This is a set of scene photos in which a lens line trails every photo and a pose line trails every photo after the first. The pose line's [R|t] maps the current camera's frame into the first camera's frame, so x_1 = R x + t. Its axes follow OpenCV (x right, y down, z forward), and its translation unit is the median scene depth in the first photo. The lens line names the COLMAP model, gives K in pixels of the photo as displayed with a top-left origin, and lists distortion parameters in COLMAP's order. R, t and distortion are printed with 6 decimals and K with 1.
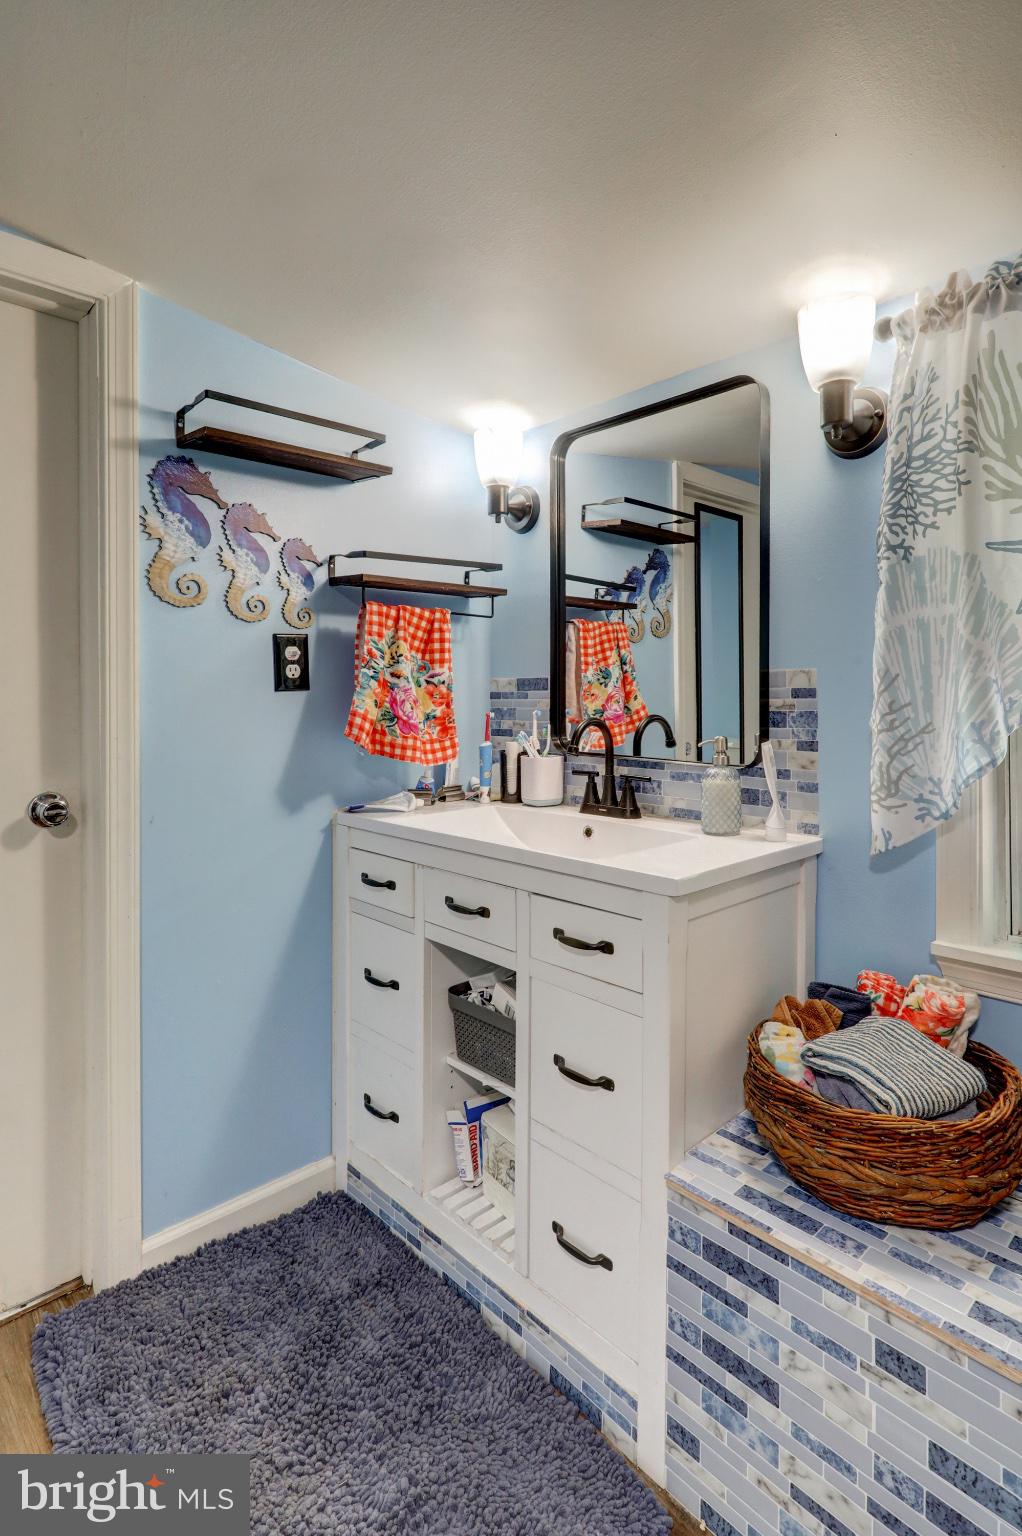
lens RADIAL K [[755.4, 0, 511.2], [0, 755.4, 690.5], [0, 0, 1]] dist [-0.006706, 0.000982]
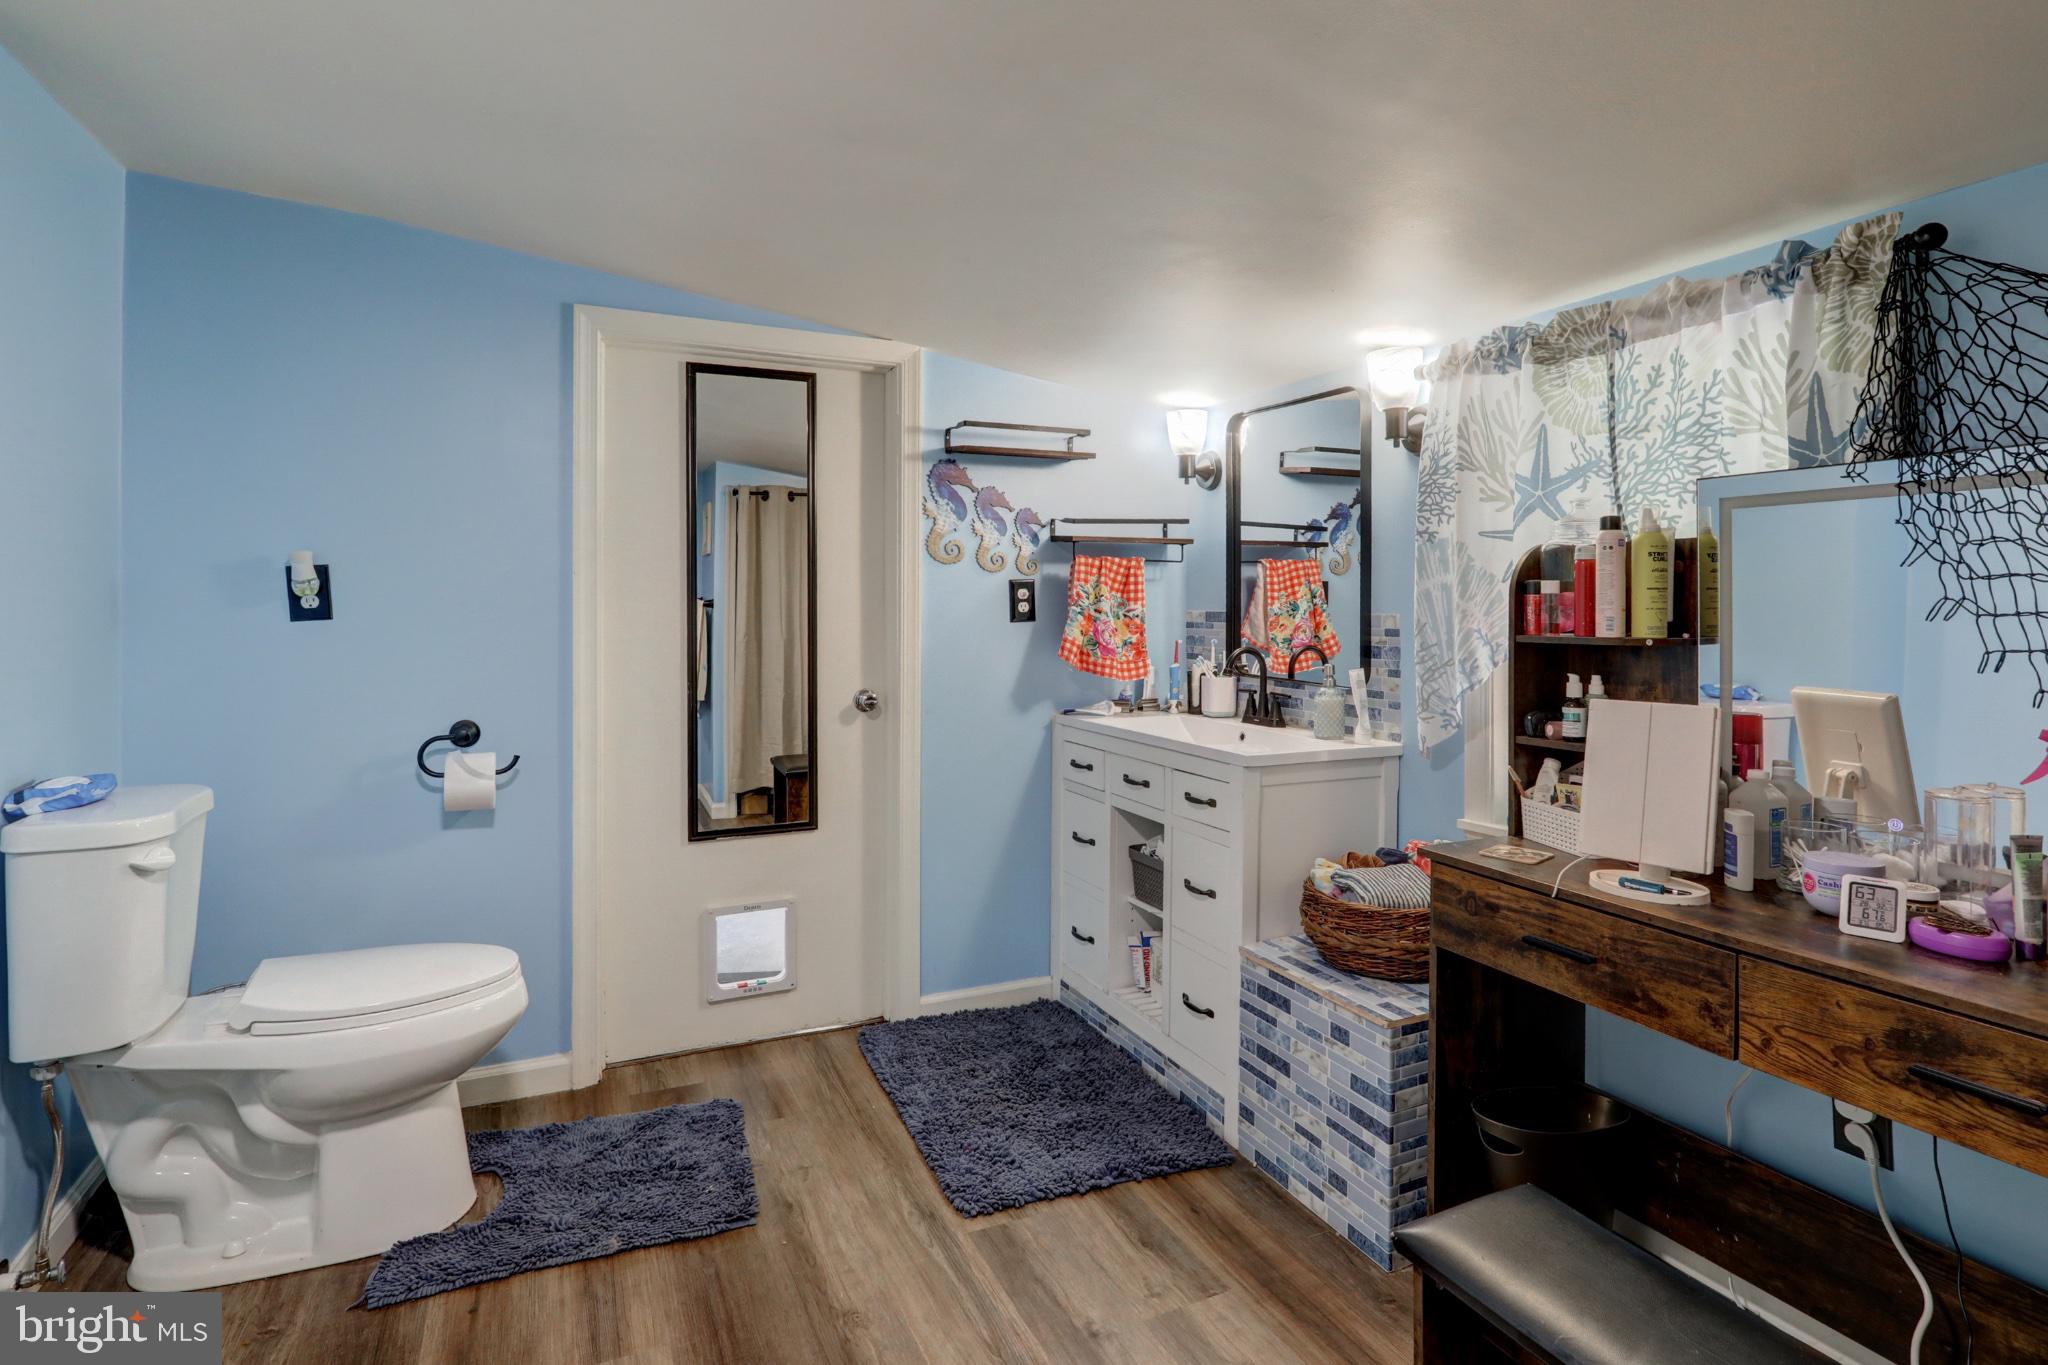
lens RADIAL K [[1007.2, 0, 1024.9], [0, 1007.2, 595.4], [0, 0, 1]] dist [-0.006706, 0.000982]
pose [[0.949806, 0.006214, -0.312778, 0.316011], [-0.005422, 0.999980, 0.003402, -0.060790], [0.312793, -0.001535, 0.949820, -0.810413]]
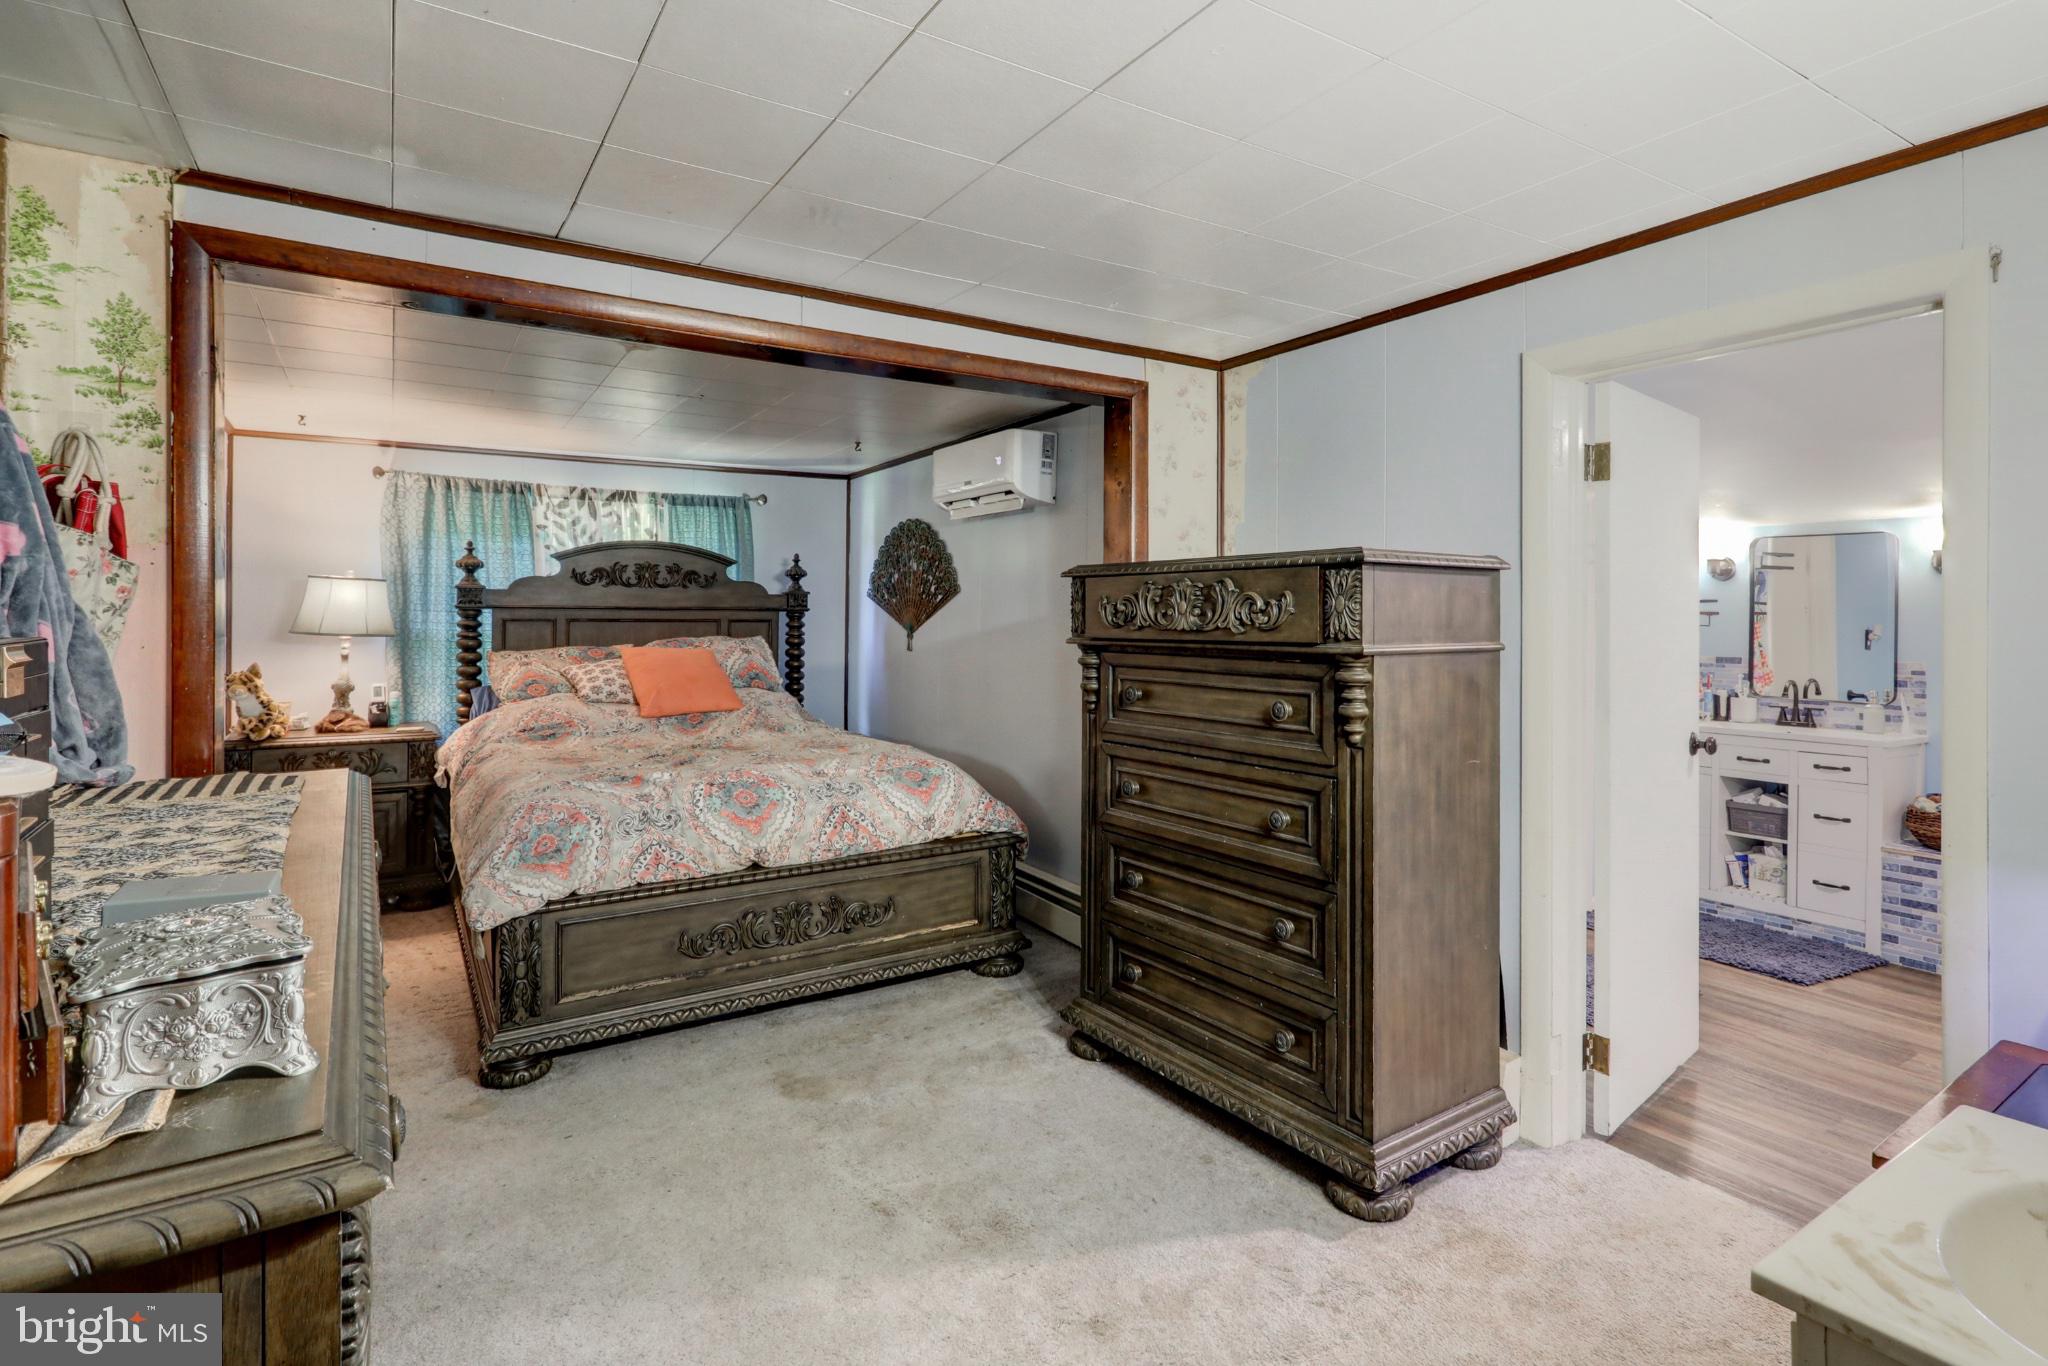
lens RADIAL K [[1007.2, 0, 1006.9], [0, 1007.2, 609.1], [0, 0, 1]] dist [-0.006706, 0.000982]
pose [[0.982520, 0.009701, -0.185904, -1.708937], [-0.009721, 0.999952, 0.000805, -0.160849], [0.185903, 0.001016, 0.982568, -2.423610]]
